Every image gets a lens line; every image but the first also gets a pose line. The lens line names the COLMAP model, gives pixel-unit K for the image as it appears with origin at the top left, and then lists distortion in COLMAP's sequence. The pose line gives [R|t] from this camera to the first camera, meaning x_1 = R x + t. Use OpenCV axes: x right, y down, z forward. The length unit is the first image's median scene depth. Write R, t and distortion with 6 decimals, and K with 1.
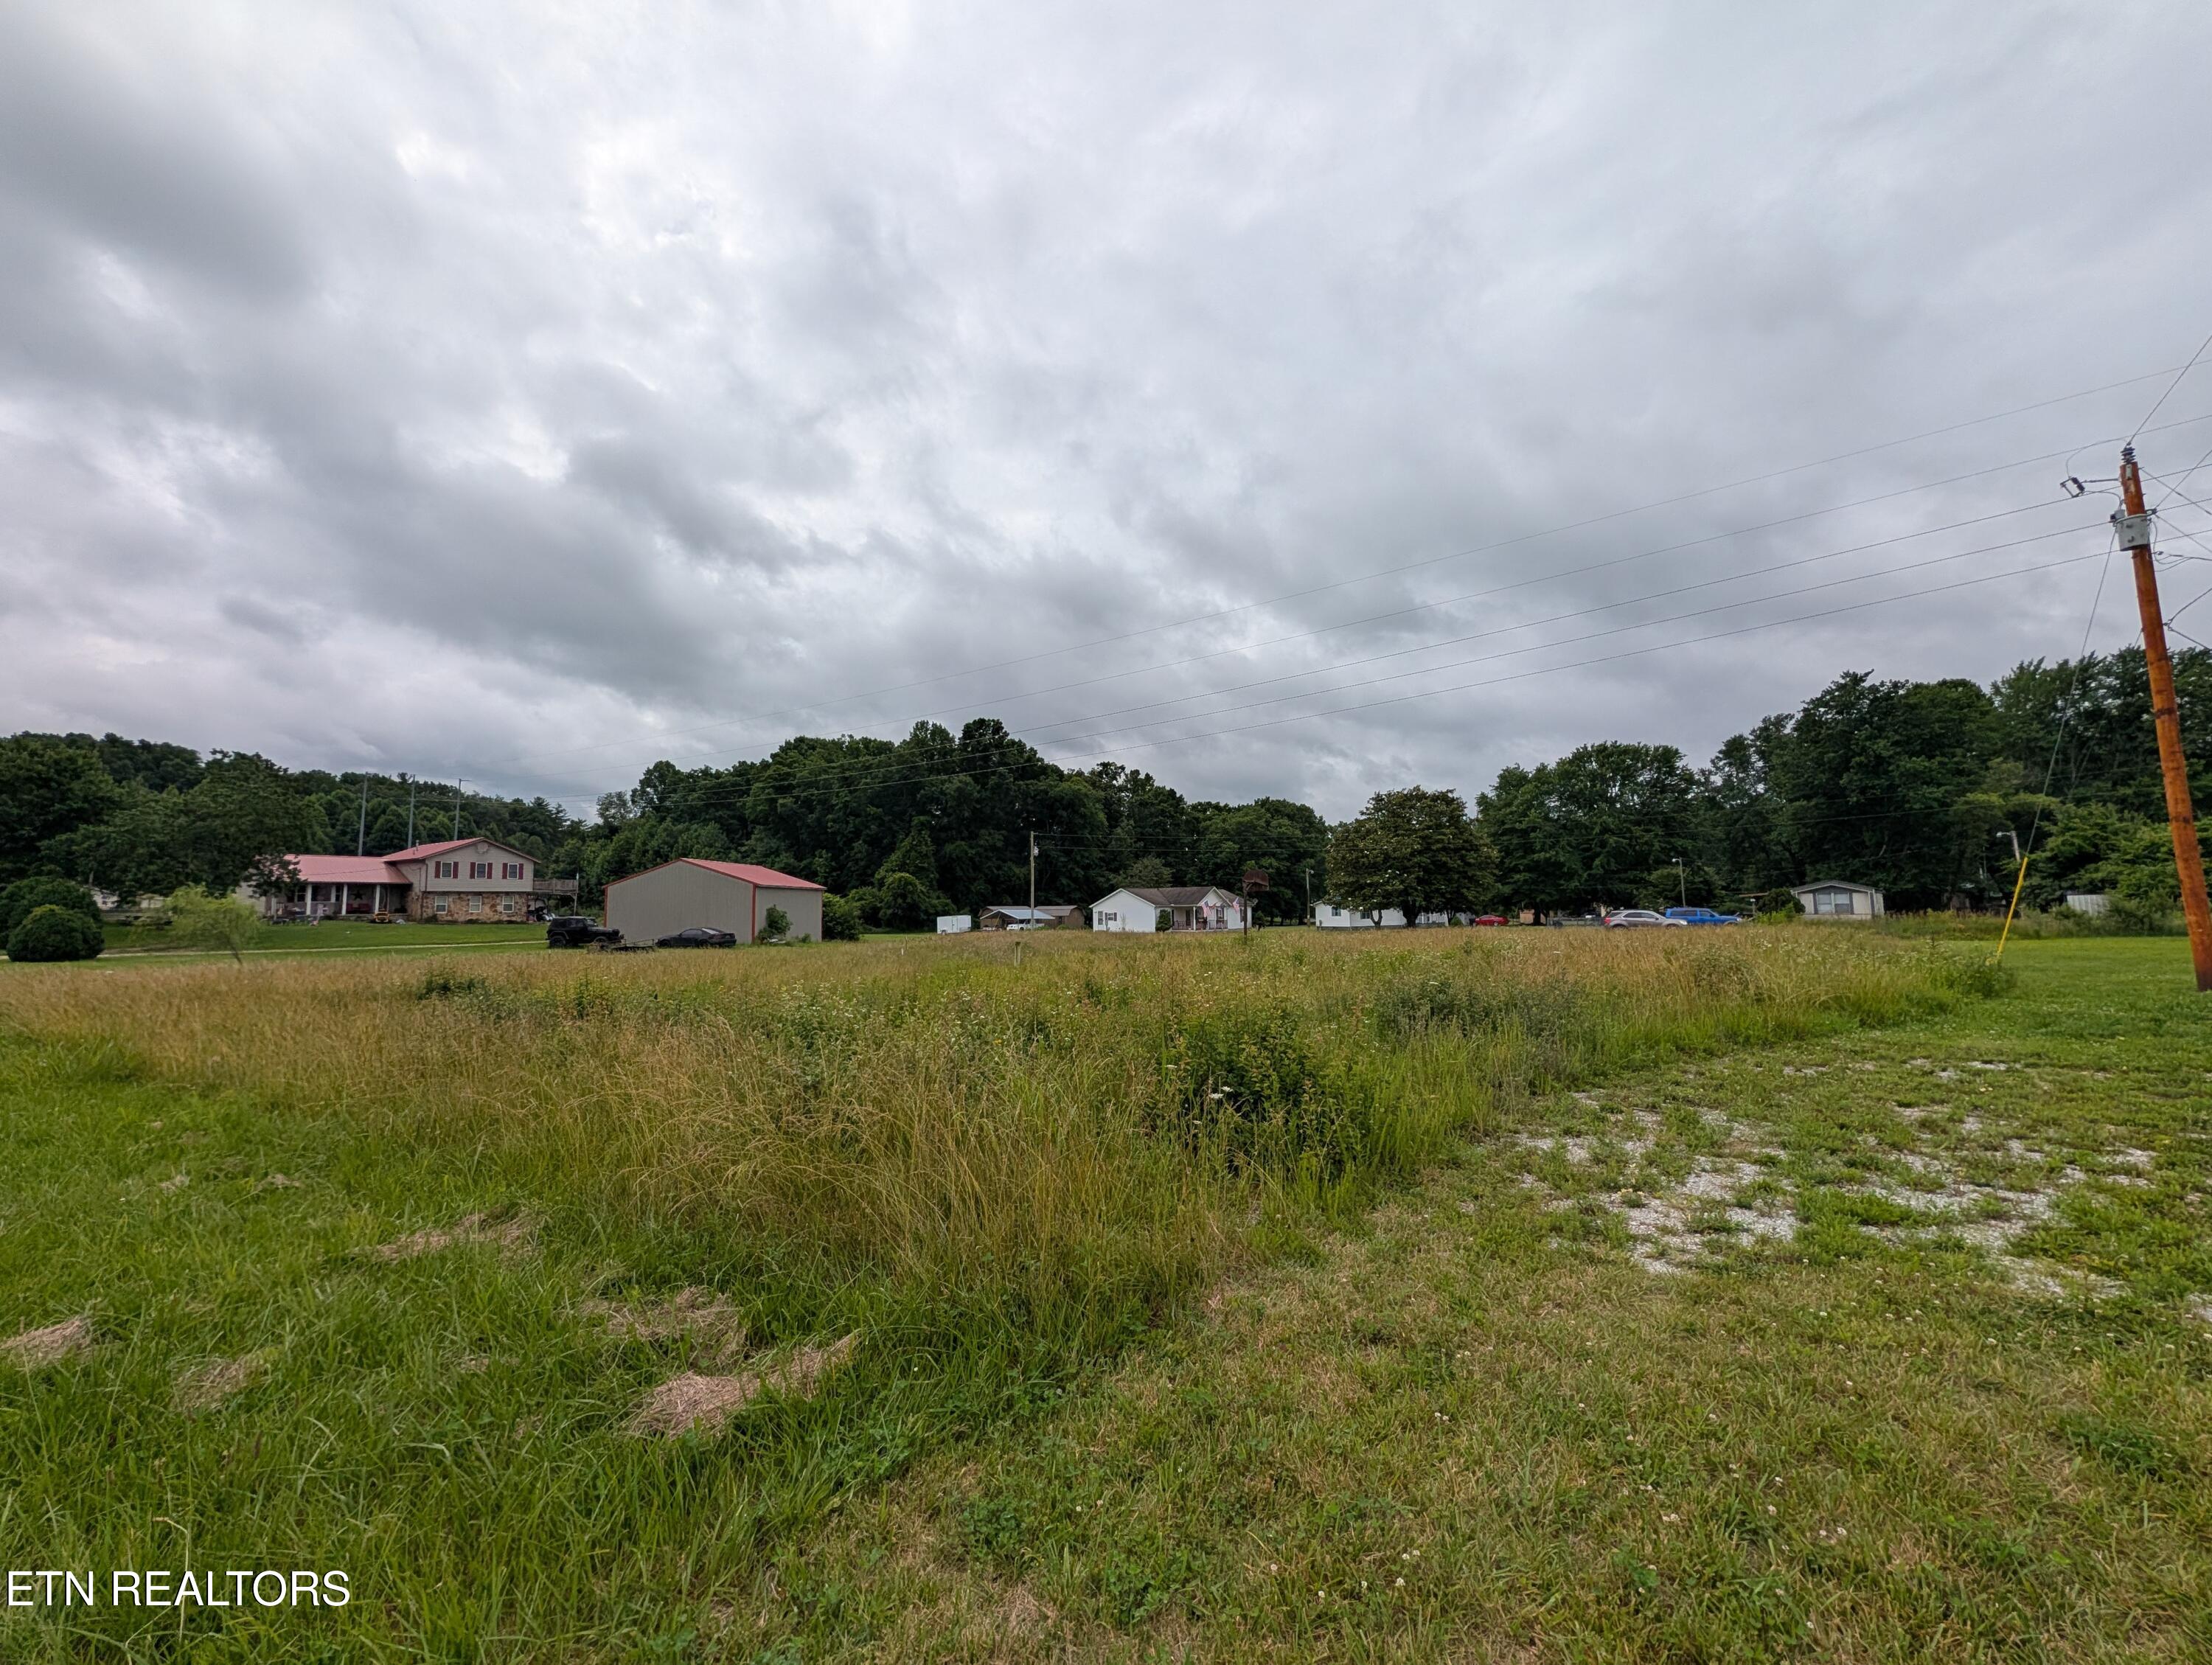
lens RADIAL K [[853.3, 0, 1108.4], [0, 853.3, 848.2], [0, 0, 1]] dist [0.001299, 0.000278]
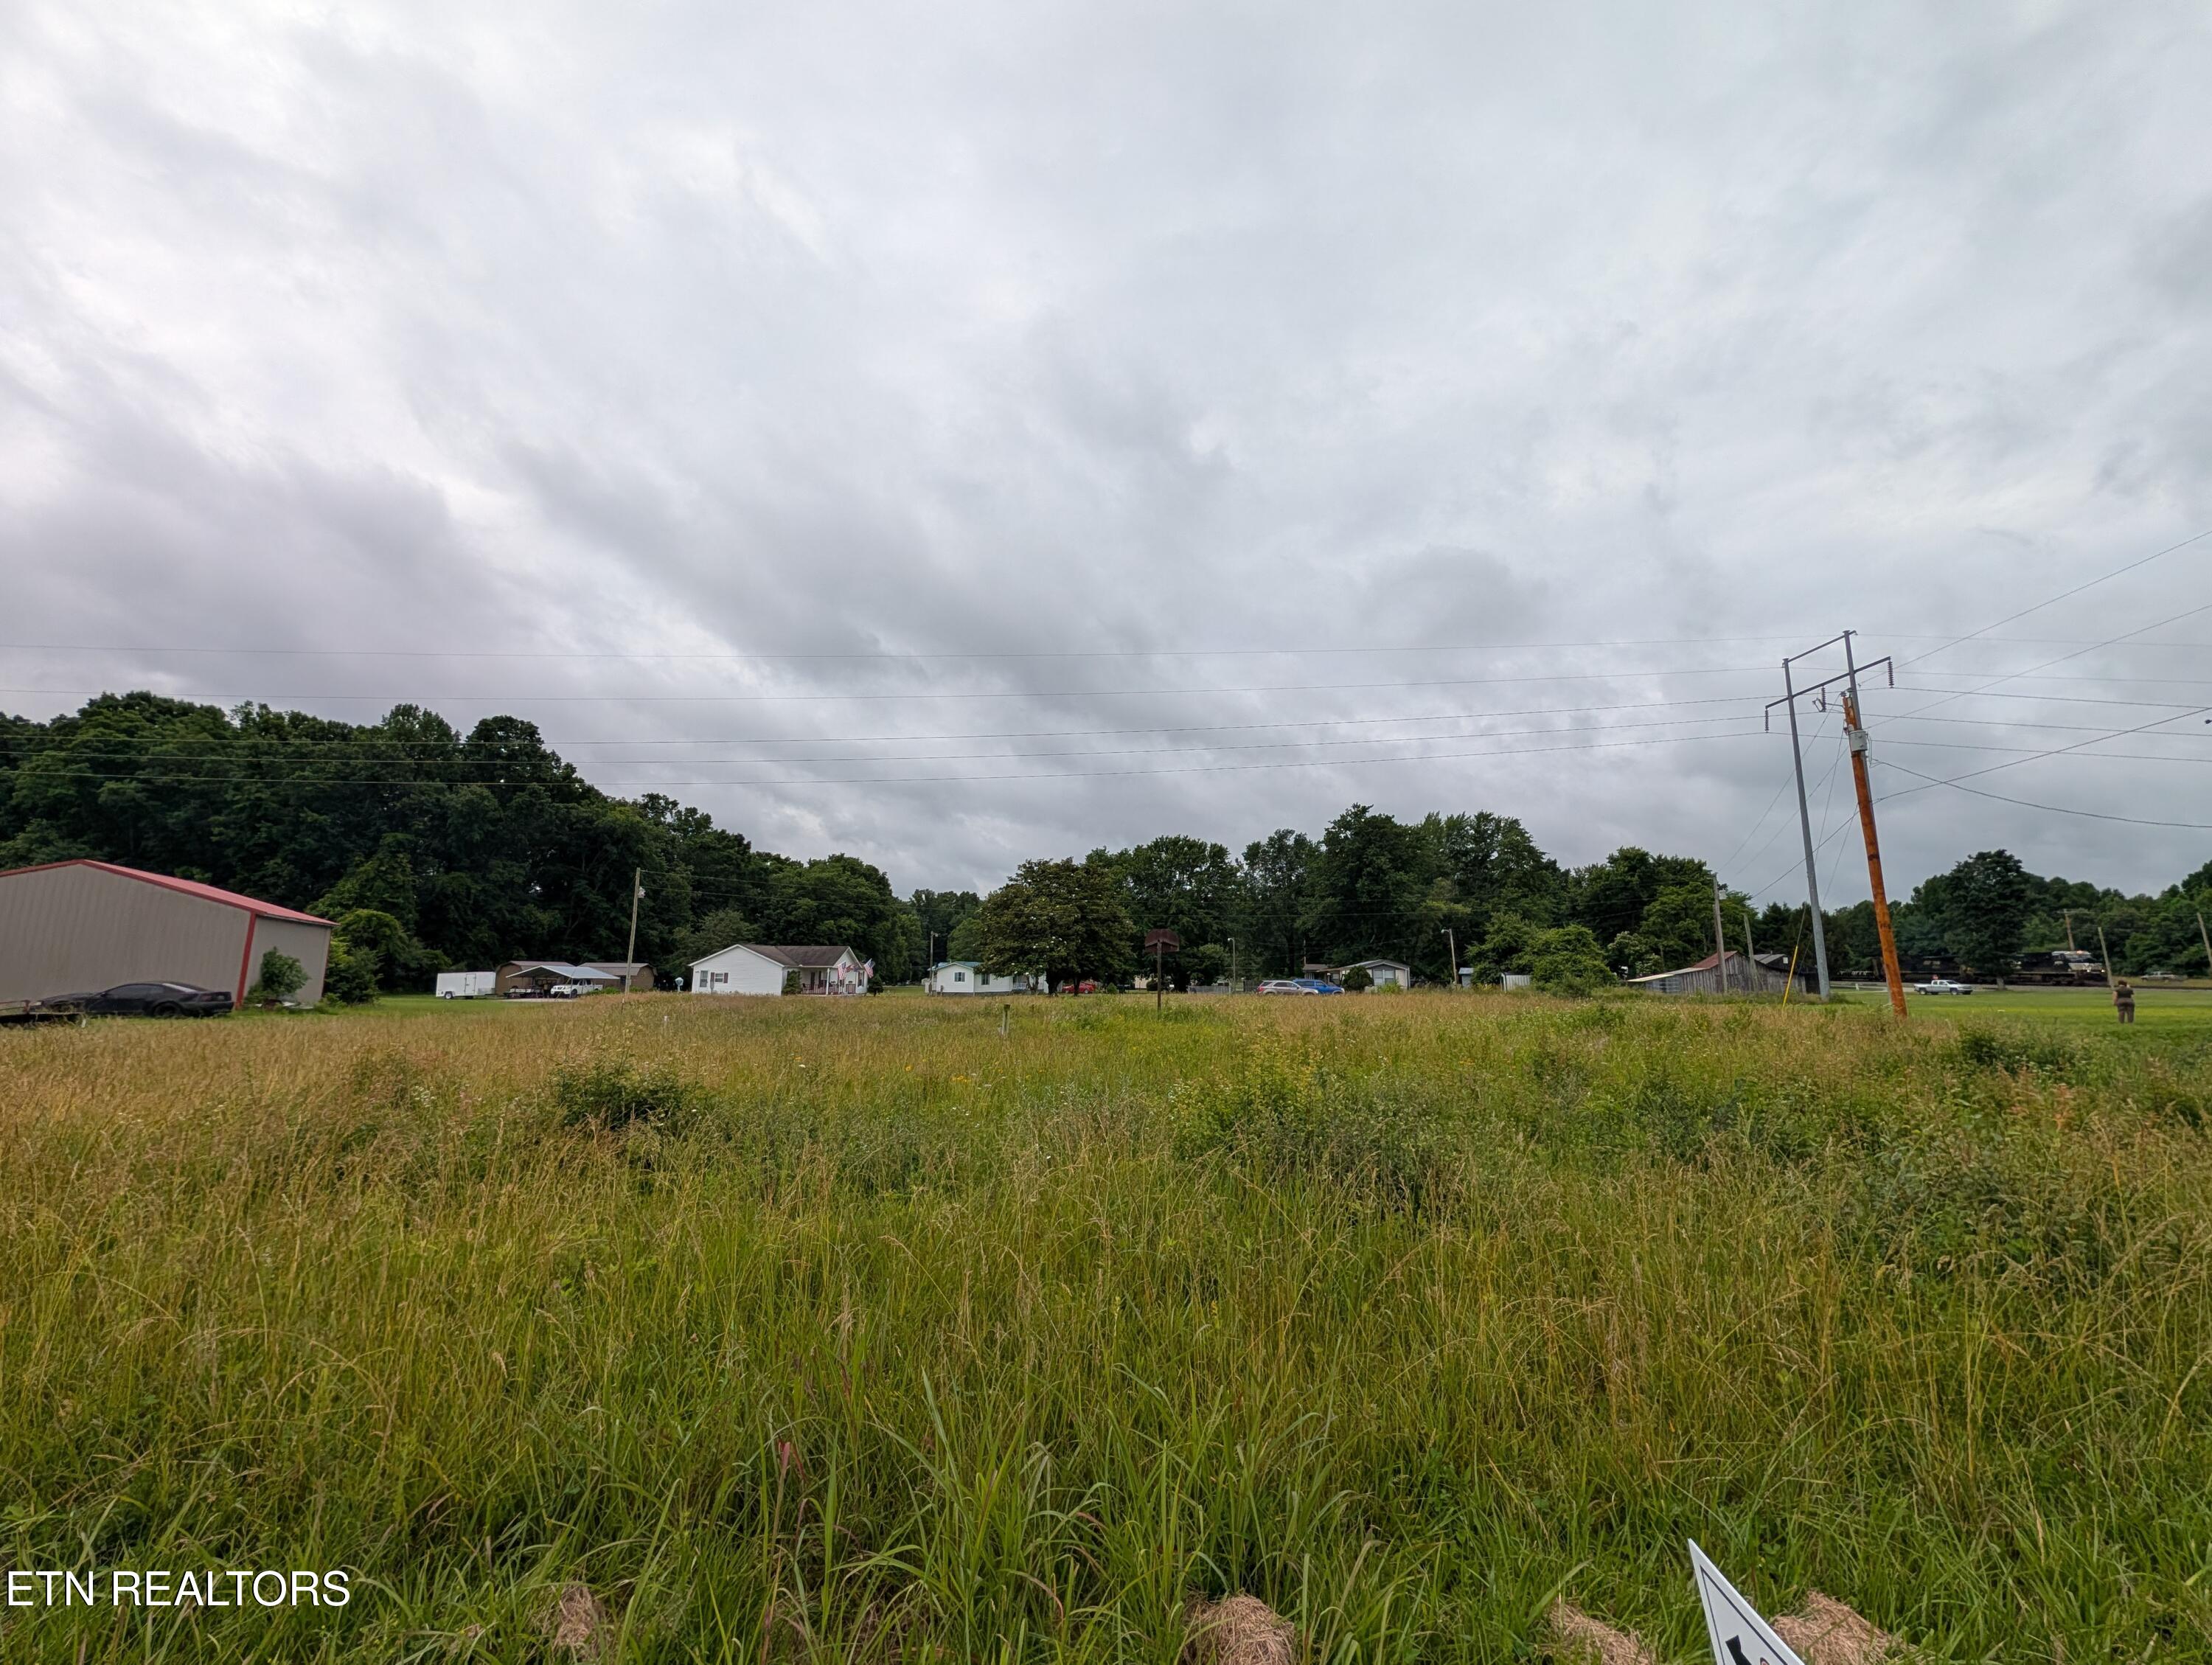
lens RADIAL K [[853.3, 0, 1110.1], [0, 853.3, 846.1], [0, 0, 1]] dist [0.001299, 0.000278]
pose [[0.833117, 0.103297, 0.543365, -0.127398], [-0.059966, 0.993484, -0.096925, 0.008906], [-0.549836, 0.048167, 0.833882, 0.073181]]
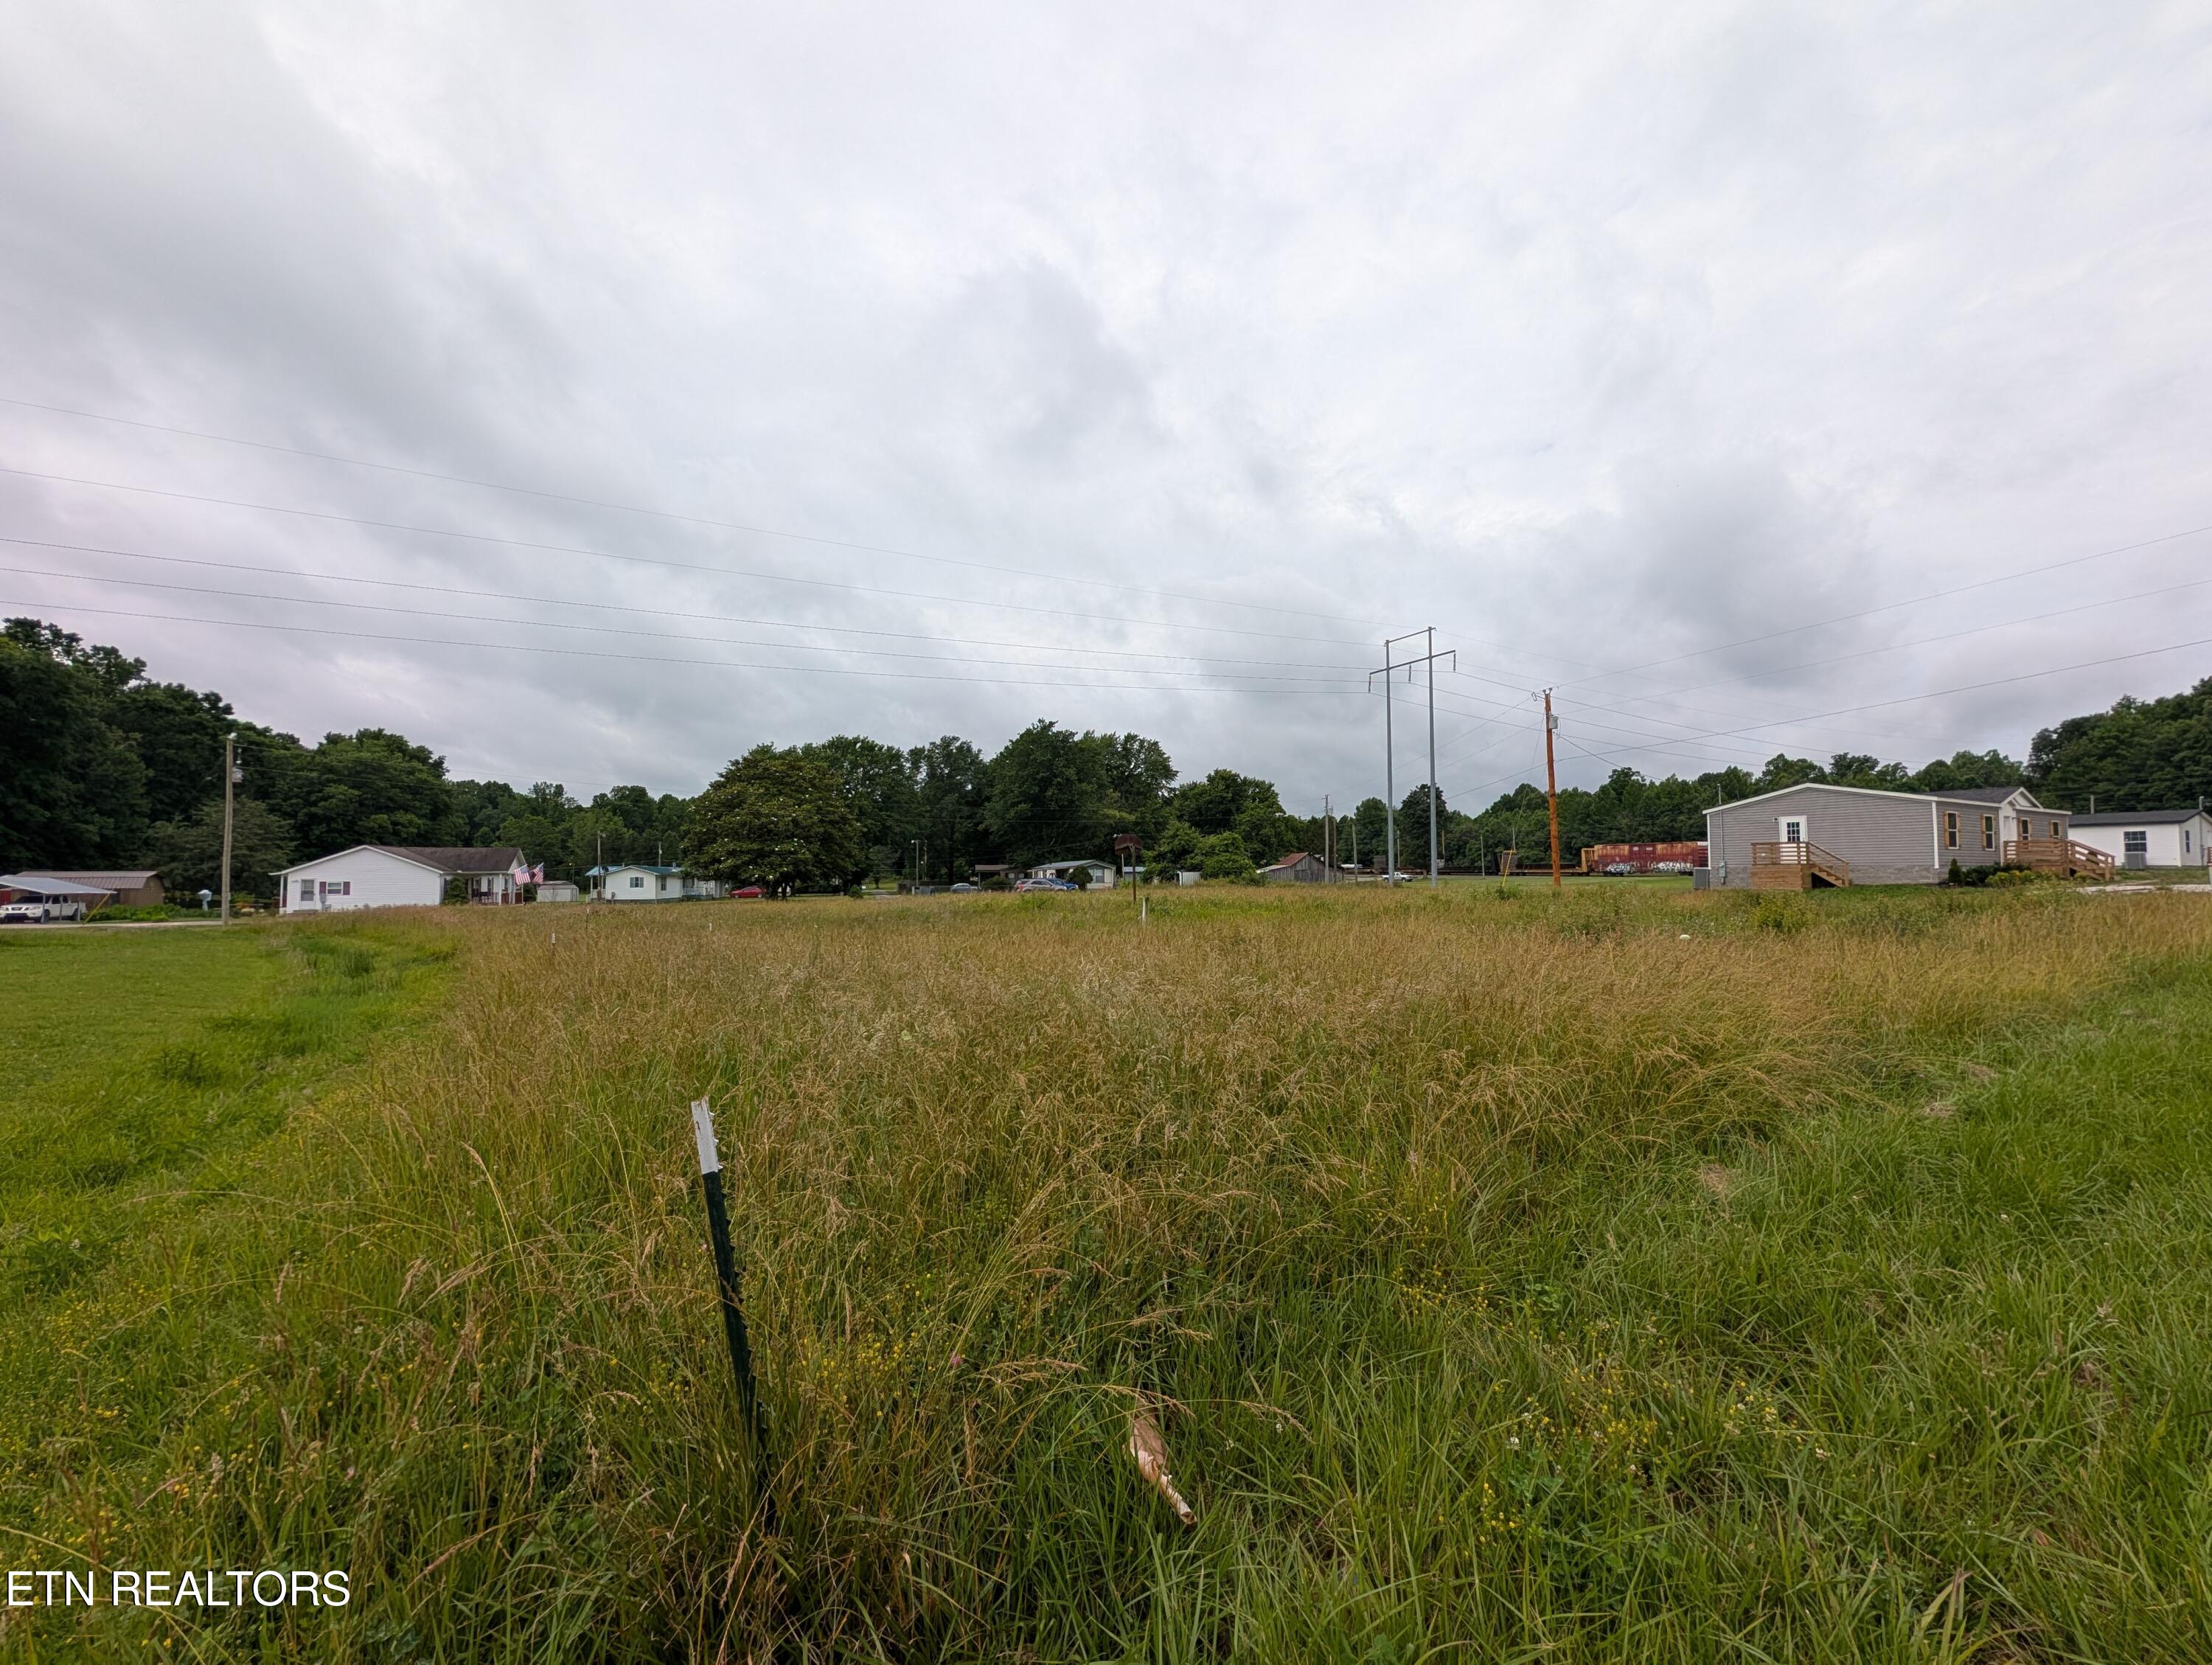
lens RADIAL K [[853.3, 0, 1111.1], [0, 853.3, 849.1], [0, 0, 1]] dist [0.001299, 0.000278]
pose [[0.460544, 0.039051, 0.886777, -0.264665], [-0.062910, 0.997956, -0.011275, 0.018052], [-0.885405, -0.050595, 0.462059, 0.154851]]
